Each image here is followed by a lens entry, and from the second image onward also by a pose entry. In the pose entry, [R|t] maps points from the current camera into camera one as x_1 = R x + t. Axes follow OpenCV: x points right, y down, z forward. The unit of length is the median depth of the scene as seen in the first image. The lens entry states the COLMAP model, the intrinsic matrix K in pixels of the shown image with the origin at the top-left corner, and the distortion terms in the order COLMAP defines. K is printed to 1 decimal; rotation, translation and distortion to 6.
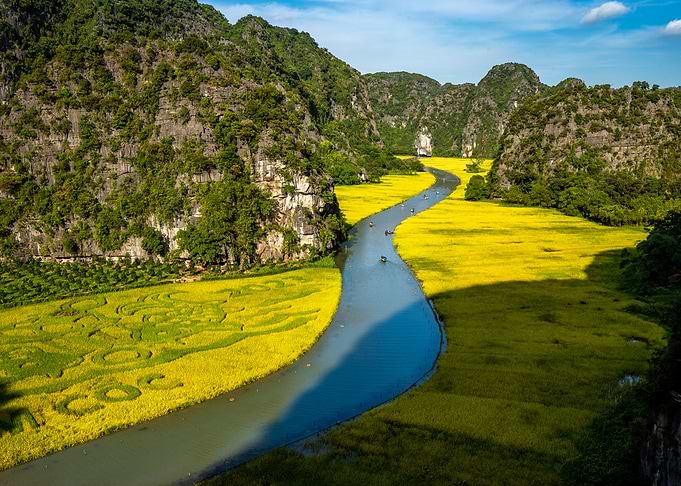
lens RADIAL K [[647.7, 0, 341.9], [0, 647.7, 240.1], [0, 0, 1]] dist [0.028261, 0.000000]
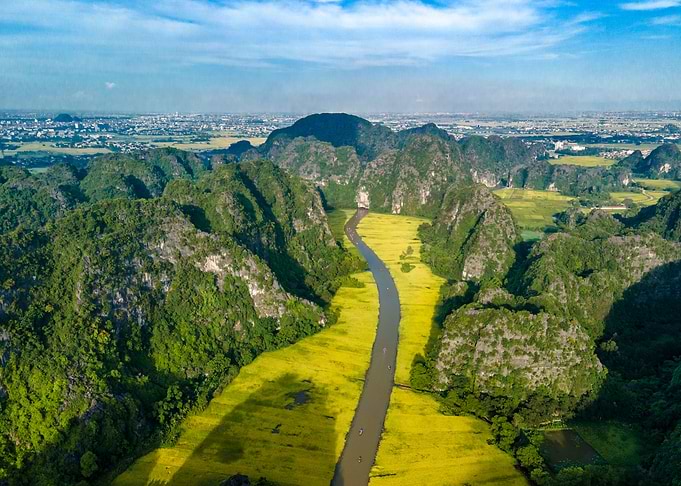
lens RADIAL K [[473.3, 0, 338.5], [0, 473.3, 245.1], [0, 0, 1]] dist [0.024651, -0.000100]
pose [[0.995871, -0.039501, 0.081737, -0.004062], [0.030481, 0.993595, 0.108807, -0.243579], [-0.085512, -0.105867, 0.990697, 0.089727]]
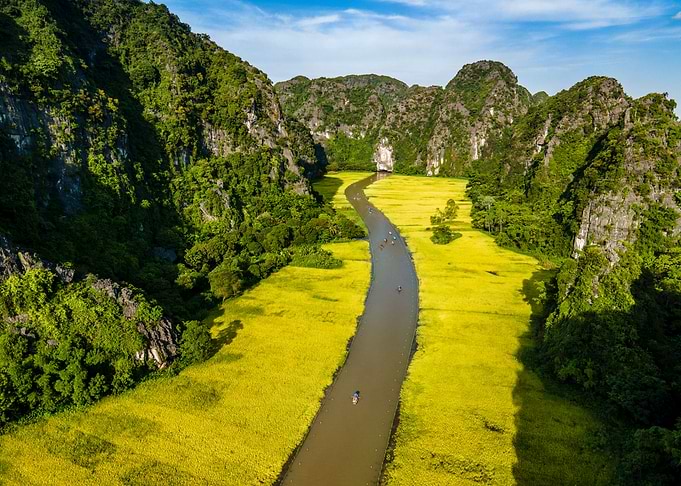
lens RADIAL K [[473.3, 0, 341.9], [0, 473.3, 246.1], [0, 0, 1]] dist [0.024651, -0.000100]
pose [[0.999871, -0.015981, -0.001429, 0.102591], [0.016044, 0.995792, 0.090223, -0.132309], [-0.000018, -0.090235, 0.995921, 0.525166]]
